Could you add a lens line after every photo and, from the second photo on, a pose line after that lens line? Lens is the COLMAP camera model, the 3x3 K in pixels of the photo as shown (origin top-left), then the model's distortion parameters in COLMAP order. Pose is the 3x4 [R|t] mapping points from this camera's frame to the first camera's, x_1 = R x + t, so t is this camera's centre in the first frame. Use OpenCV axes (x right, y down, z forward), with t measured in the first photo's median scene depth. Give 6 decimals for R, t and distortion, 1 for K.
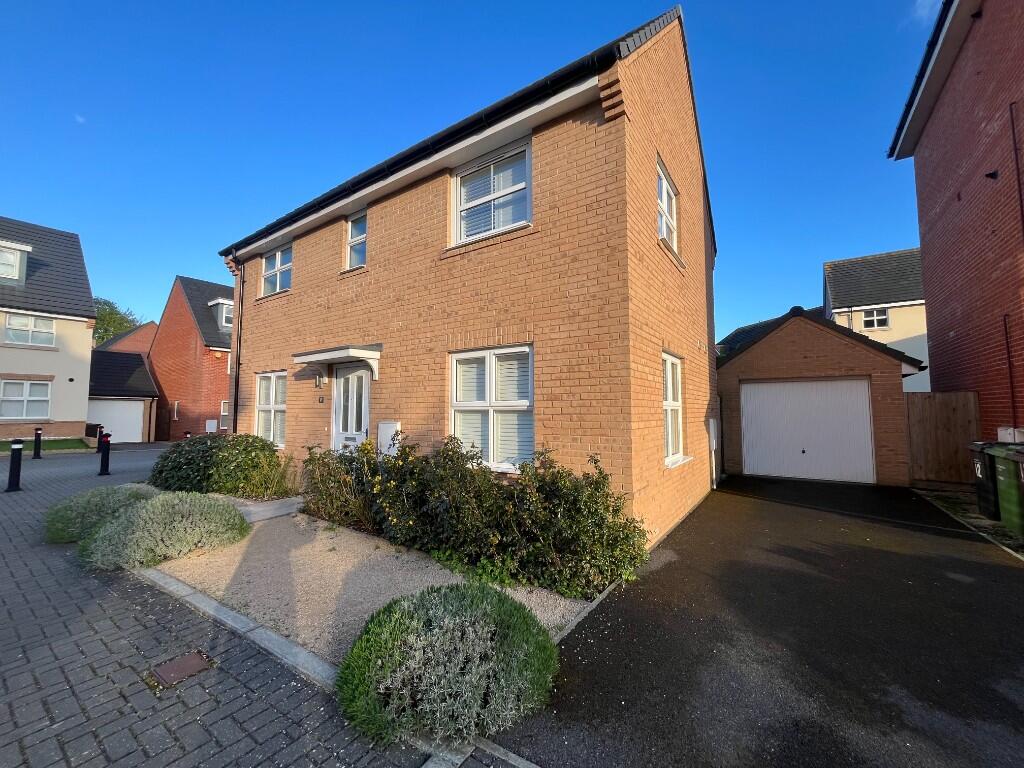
lens RADIAL K [[414.8, 0, 508.9], [0, 414.8, 380.4], [0, 0, 1]] dist [-0.000310, -0.000206]
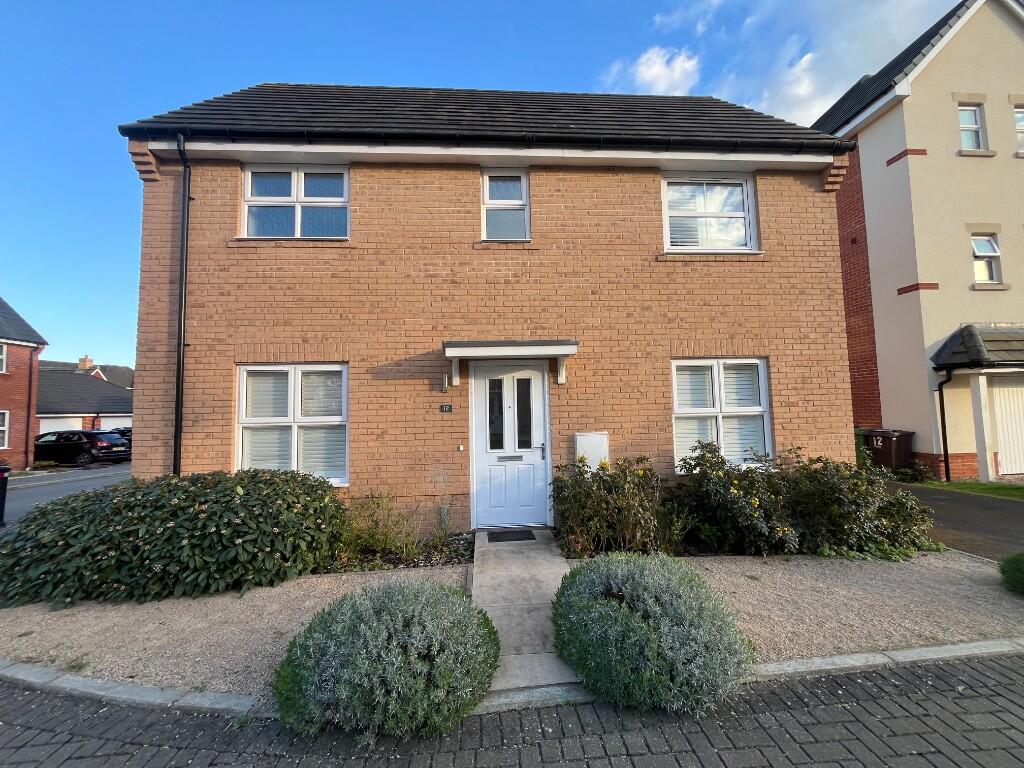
lens RADIAL K [[414.8, 0, 511.3], [0, 414.8, 390.3], [0, 0, 1]] dist [-0.000310, -0.000206]
pose [[0.778418, 0.028129, 0.627115, -1.073357], [-0.021529, 0.999604, -0.018114, 0.034087], [-0.627377, 0.000599, 0.778716, 0.488710]]
